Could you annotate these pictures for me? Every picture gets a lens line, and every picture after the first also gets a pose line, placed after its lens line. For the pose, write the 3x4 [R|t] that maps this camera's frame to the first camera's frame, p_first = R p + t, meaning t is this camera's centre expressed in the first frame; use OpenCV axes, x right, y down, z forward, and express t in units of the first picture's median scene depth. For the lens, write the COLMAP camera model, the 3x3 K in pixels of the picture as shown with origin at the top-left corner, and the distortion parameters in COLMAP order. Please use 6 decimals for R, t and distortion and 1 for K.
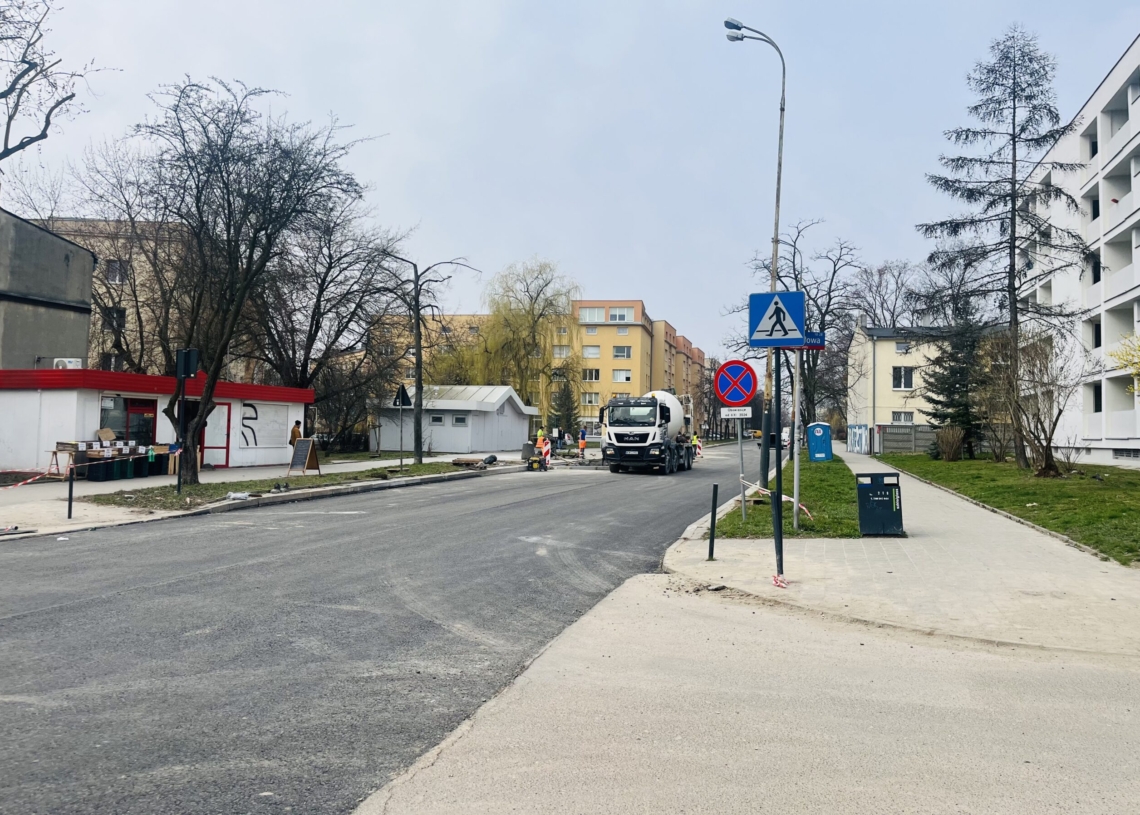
lens RADIAL K [[898.5, 0, 512.3], [0, 898.5, 373.3], [0, 0, 1]] dist [0.046800, -0.004751]
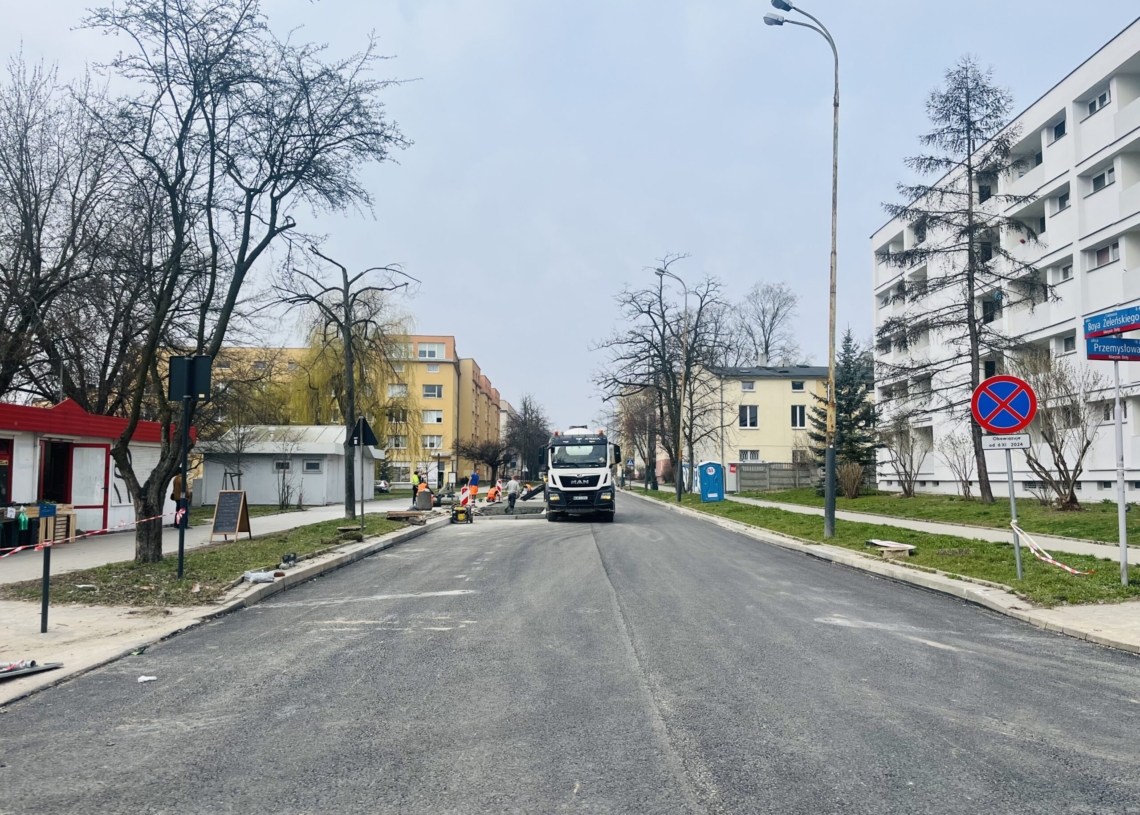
lens RADIAL K [[927.2, 0, 551.1], [0, 927.2, 408.2], [0, 0, 1]] dist [0.033645, -0.002494]
pose [[0.951845, 0.002139, 0.306574, -0.170007], [0.000818, 0.999954, -0.009518, 0.009608], [-0.306580, 0.009310, 0.951799, 0.150527]]
